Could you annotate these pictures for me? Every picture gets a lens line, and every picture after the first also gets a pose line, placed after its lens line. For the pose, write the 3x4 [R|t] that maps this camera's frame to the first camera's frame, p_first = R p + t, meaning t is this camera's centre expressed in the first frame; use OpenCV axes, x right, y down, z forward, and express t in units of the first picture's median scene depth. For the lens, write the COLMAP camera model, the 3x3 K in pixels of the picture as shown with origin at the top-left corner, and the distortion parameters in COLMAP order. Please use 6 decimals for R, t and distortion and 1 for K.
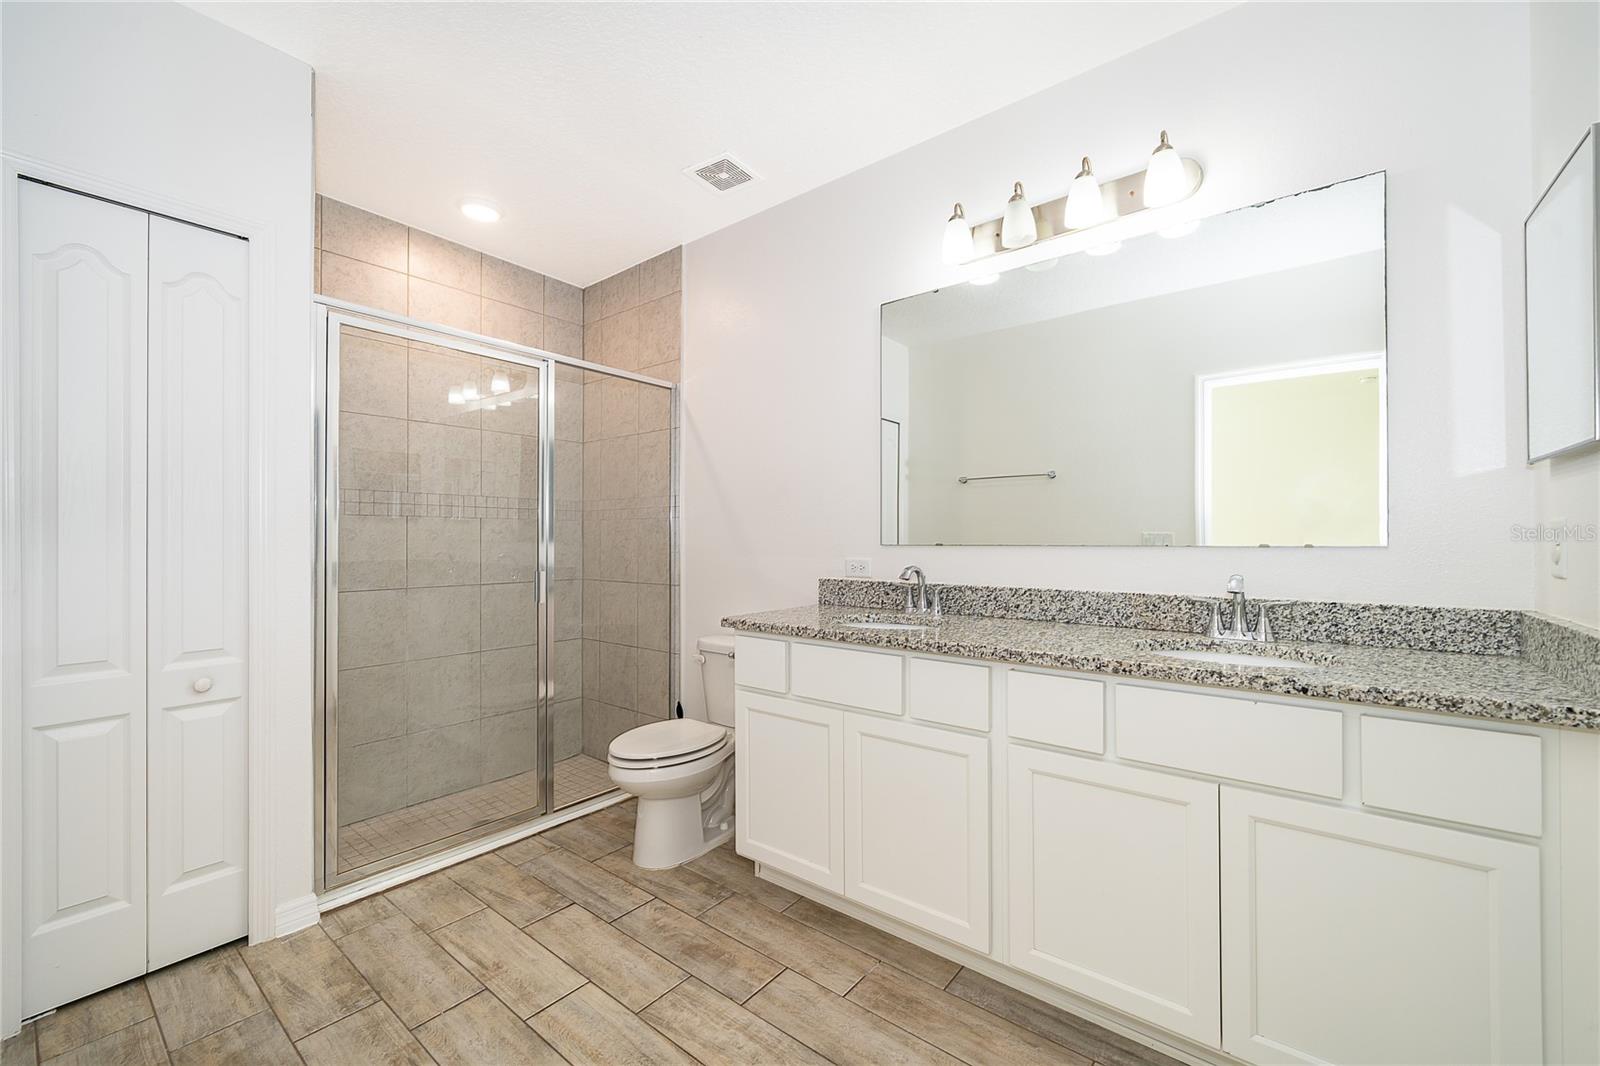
lens RADIAL K [[670.1, 0, 797.1], [0, 670.1, 525.7], [0, 0, 1]] dist [-0.000054, 0.000081]
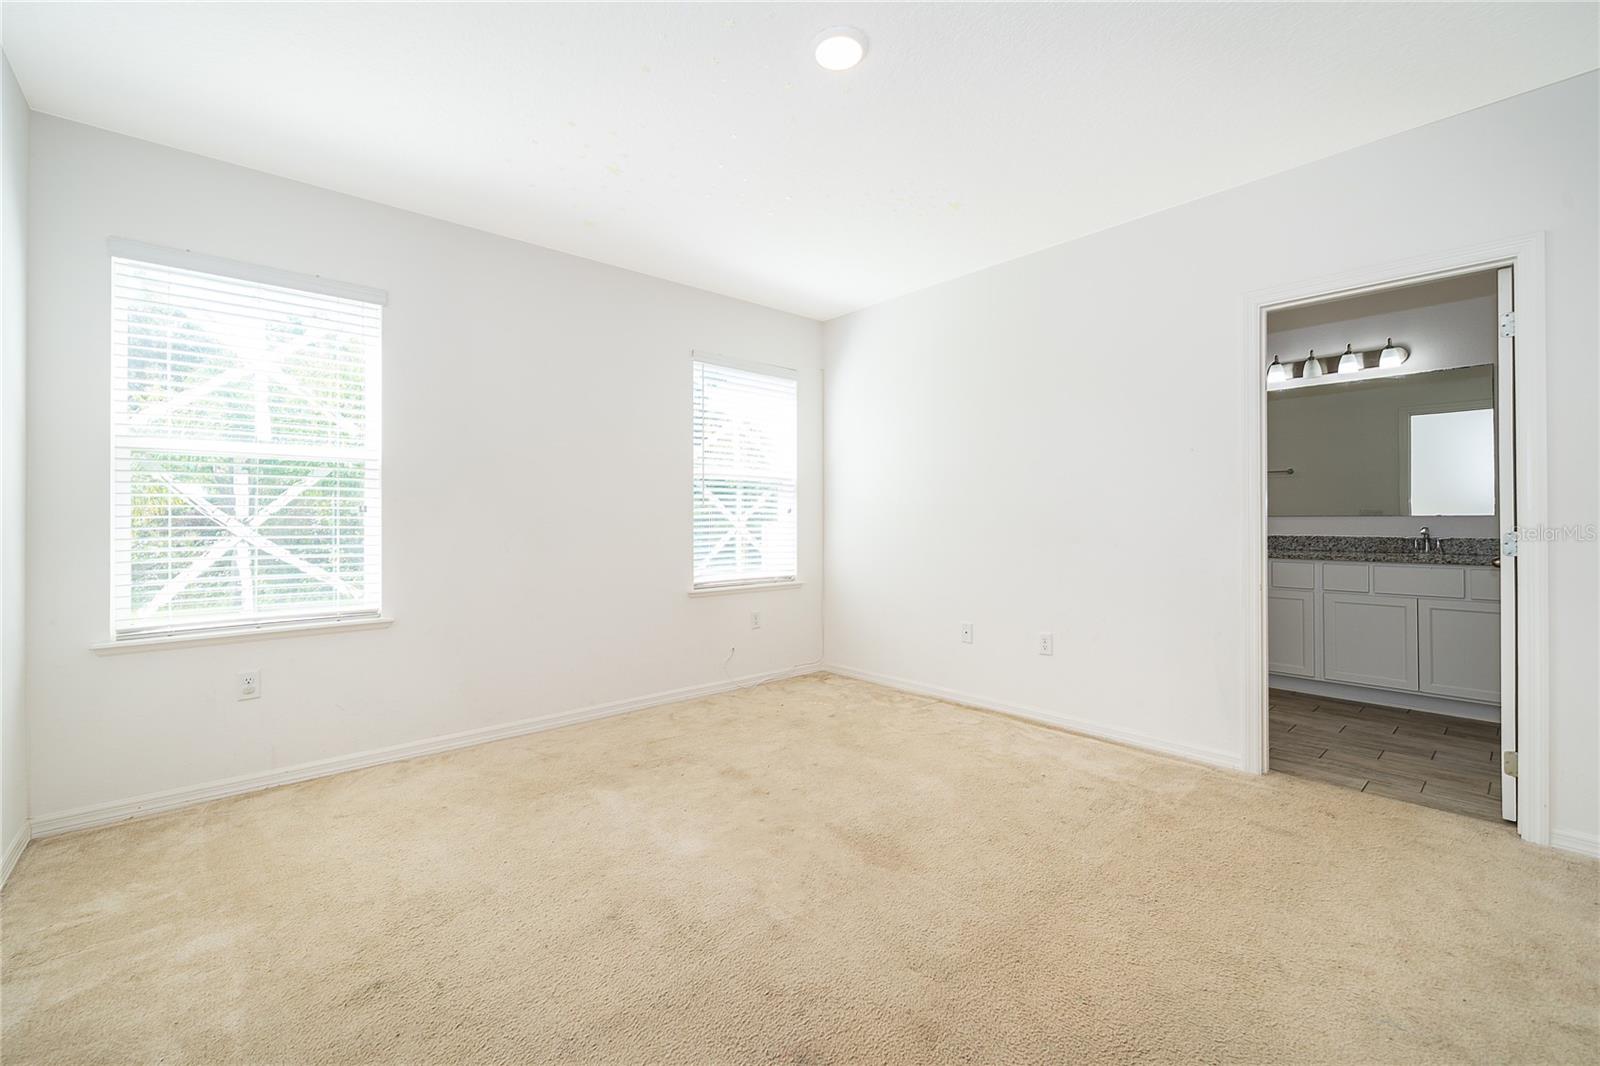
lens RADIAL K [[670.1, 0, 797.1], [0, 670.1, 525.7], [0, 0, 1]] dist [-0.000054, 0.000081]
pose [[0.985011, -0.006327, -0.172377, -1.046894], [0.012324, 0.999354, 0.033746, -0.038990], [0.172052, -0.035364, 0.984453, -1.595084]]
